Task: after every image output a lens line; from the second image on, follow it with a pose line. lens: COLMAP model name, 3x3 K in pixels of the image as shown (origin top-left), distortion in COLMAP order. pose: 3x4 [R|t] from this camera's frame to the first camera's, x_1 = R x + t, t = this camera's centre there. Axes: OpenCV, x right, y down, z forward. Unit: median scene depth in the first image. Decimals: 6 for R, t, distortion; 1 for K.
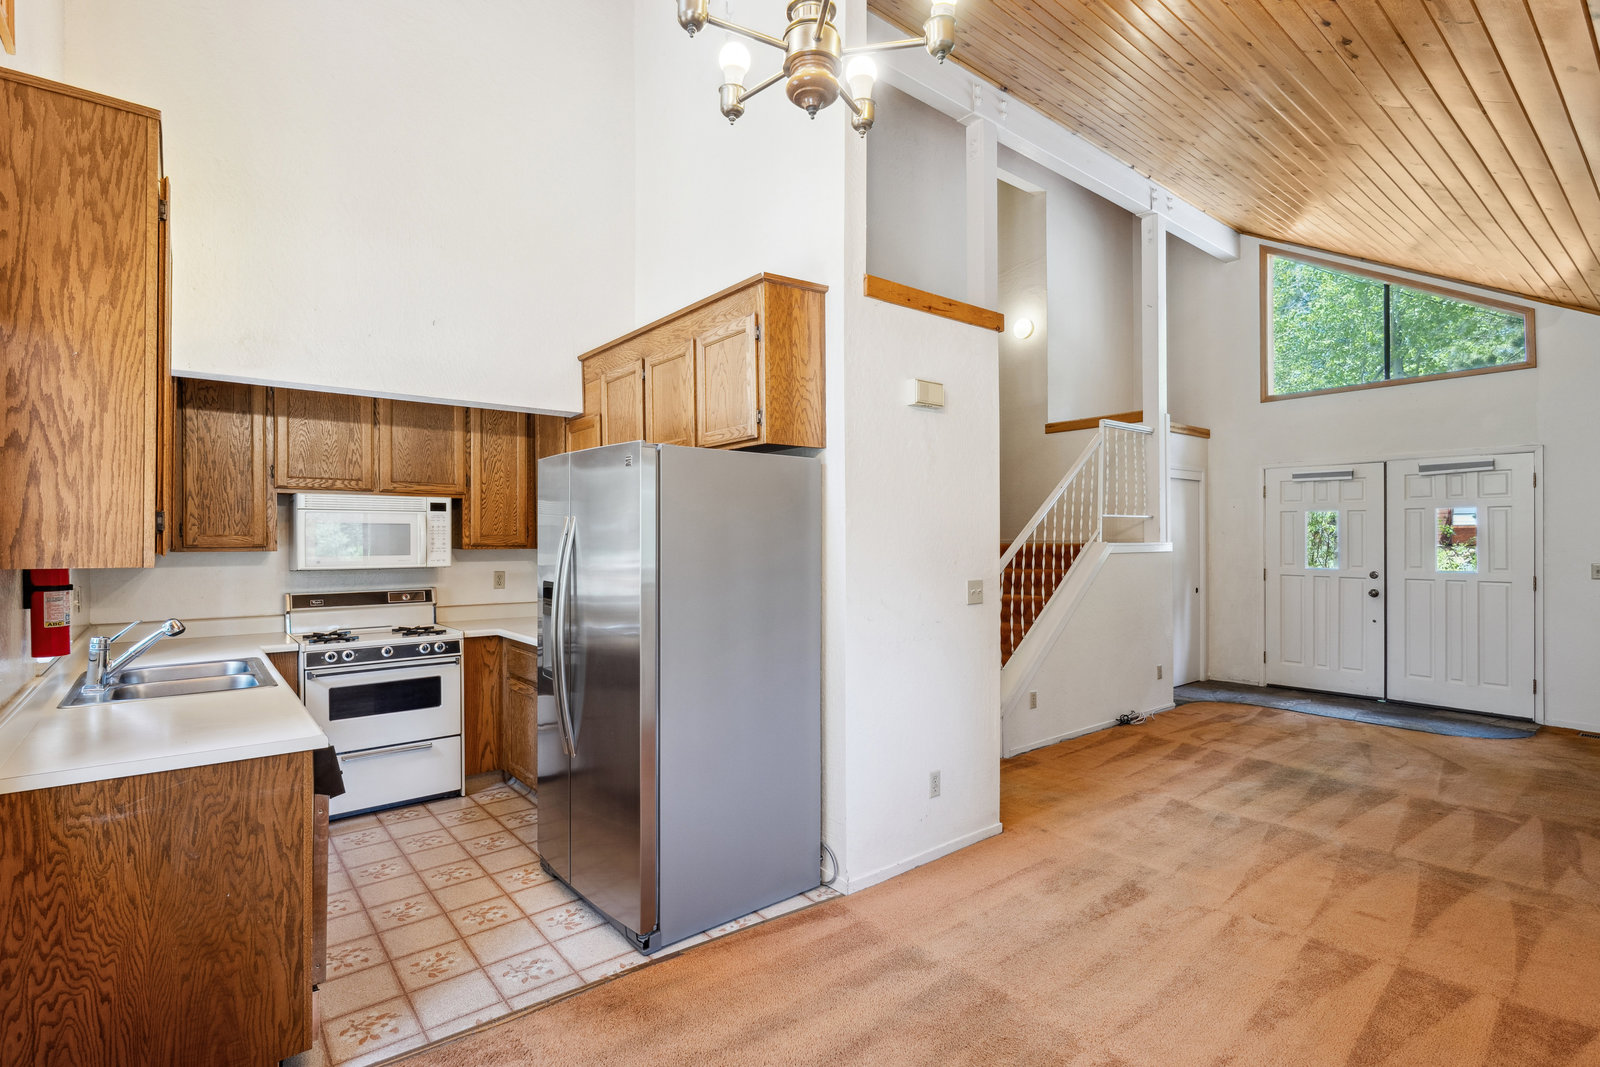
lens RADIAL K [[768.1, 0, 800.0], [0, 768.1, 533.5], [0, 0, 1]] dist [-0.002615, 0.000247]
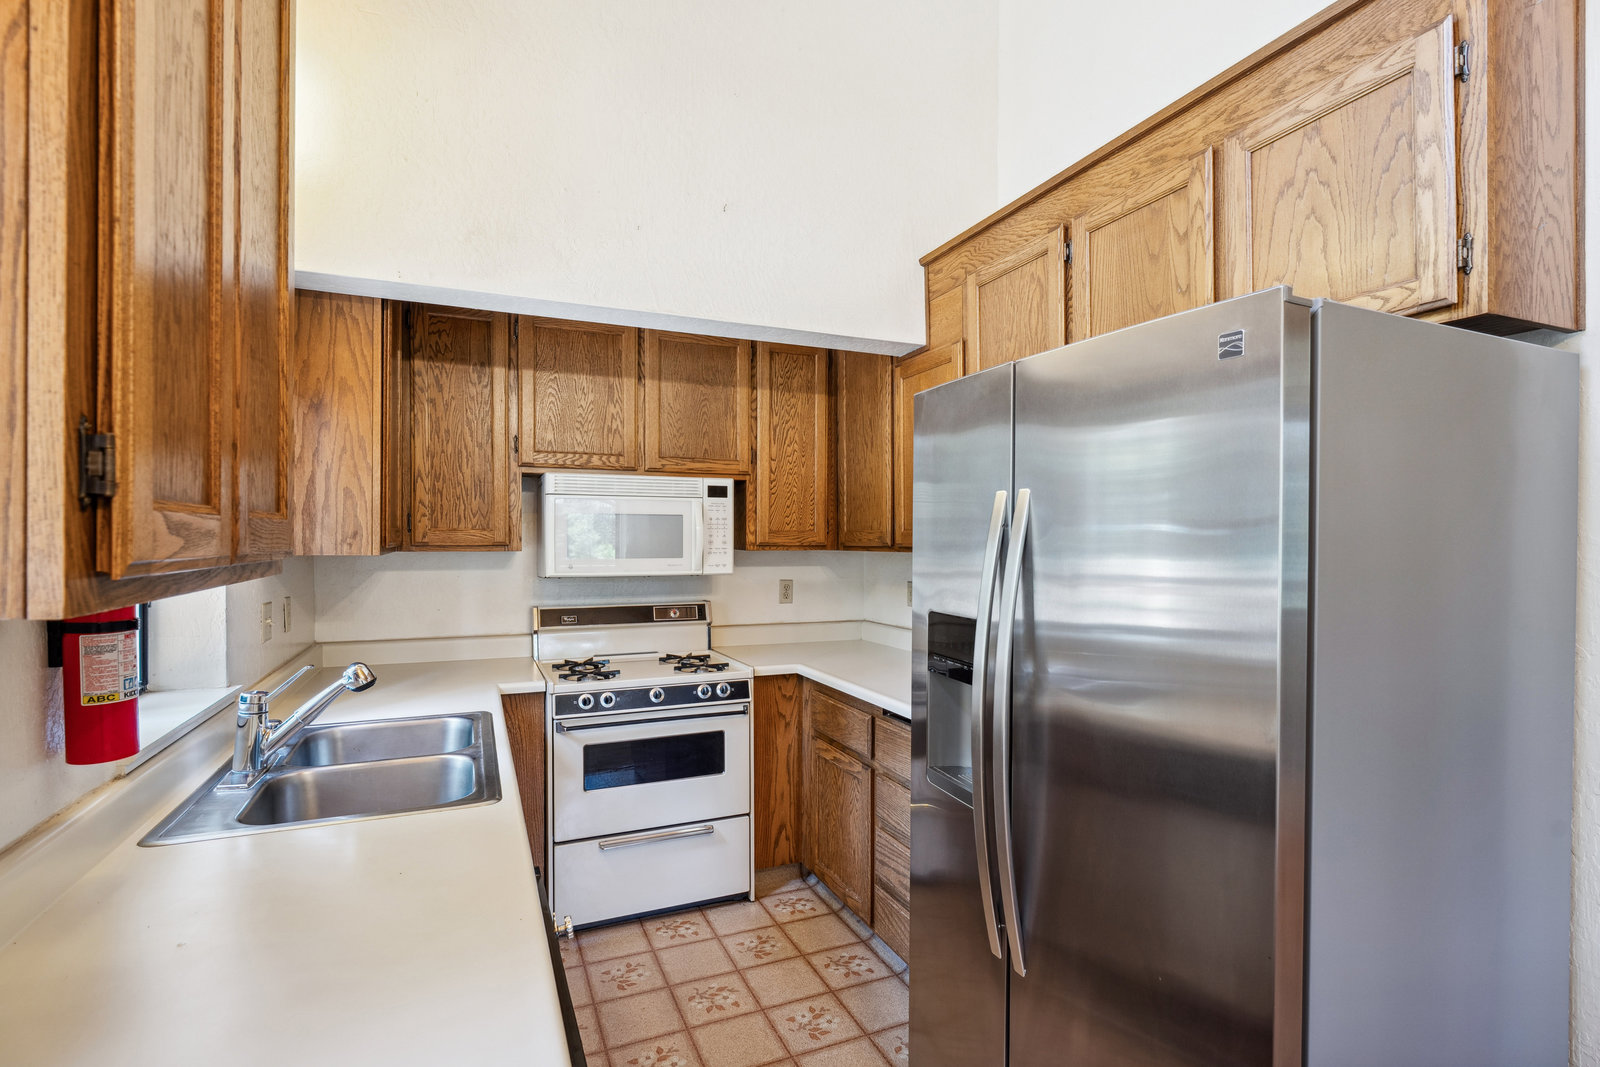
lens RADIAL K [[768.1, 0, 800.0], [0, 768.1, 533.5], [0, 0, 1]] dist [-0.002615, 0.000247]
pose [[0.962708, 0.001934, -0.270537, -0.213676], [-0.001893, 0.999998, 0.000410, 0.004778], [0.270537, 0.000118, 0.962709, 0.345252]]
